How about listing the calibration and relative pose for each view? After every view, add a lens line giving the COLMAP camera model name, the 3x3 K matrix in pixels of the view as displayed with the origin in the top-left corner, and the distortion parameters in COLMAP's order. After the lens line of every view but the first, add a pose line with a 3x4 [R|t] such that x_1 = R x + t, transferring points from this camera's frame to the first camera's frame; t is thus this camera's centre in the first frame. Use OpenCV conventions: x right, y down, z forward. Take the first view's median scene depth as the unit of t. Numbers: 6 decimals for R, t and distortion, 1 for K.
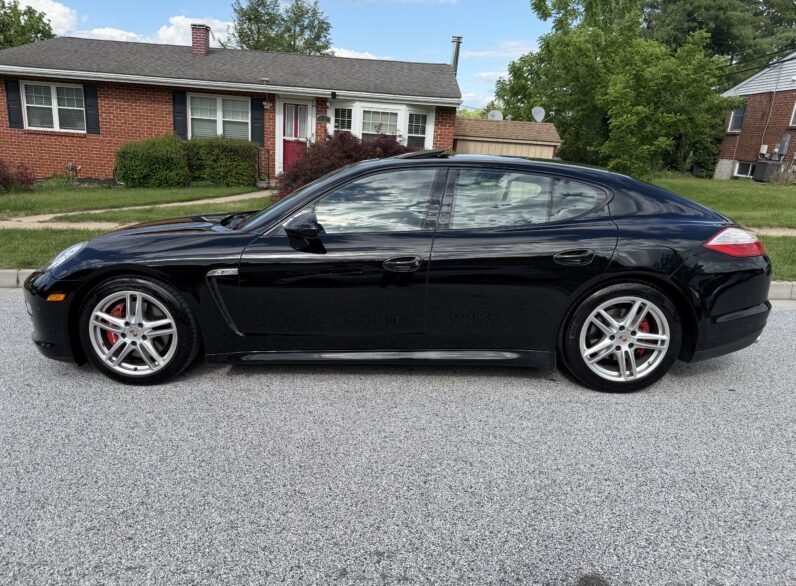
lens RADIAL K [[561.6, 0, 398.2], [0, 561.6, 277.6], [0, 0, 1]] dist [-0.005632, -0.007034]
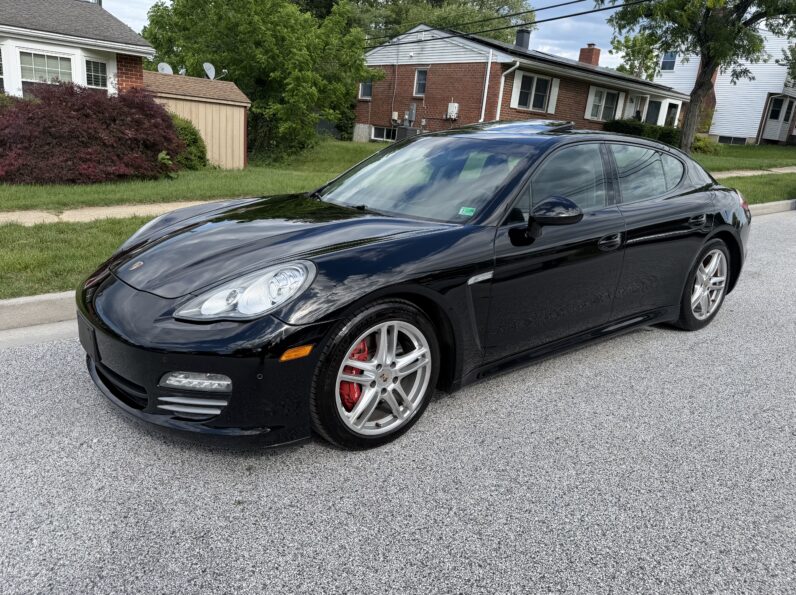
lens RADIAL K [[554.1, 0, 398.0], [0, 554.1, 297.5], [0, 0, 1]] dist [0.037403, -0.057912]
pose [[0.800473, -0.159677, 0.577708, -0.138701], [0.100095, 0.985938, 0.133819, -0.015805], [-0.590952, -0.049292, 0.805199, 0.067605]]
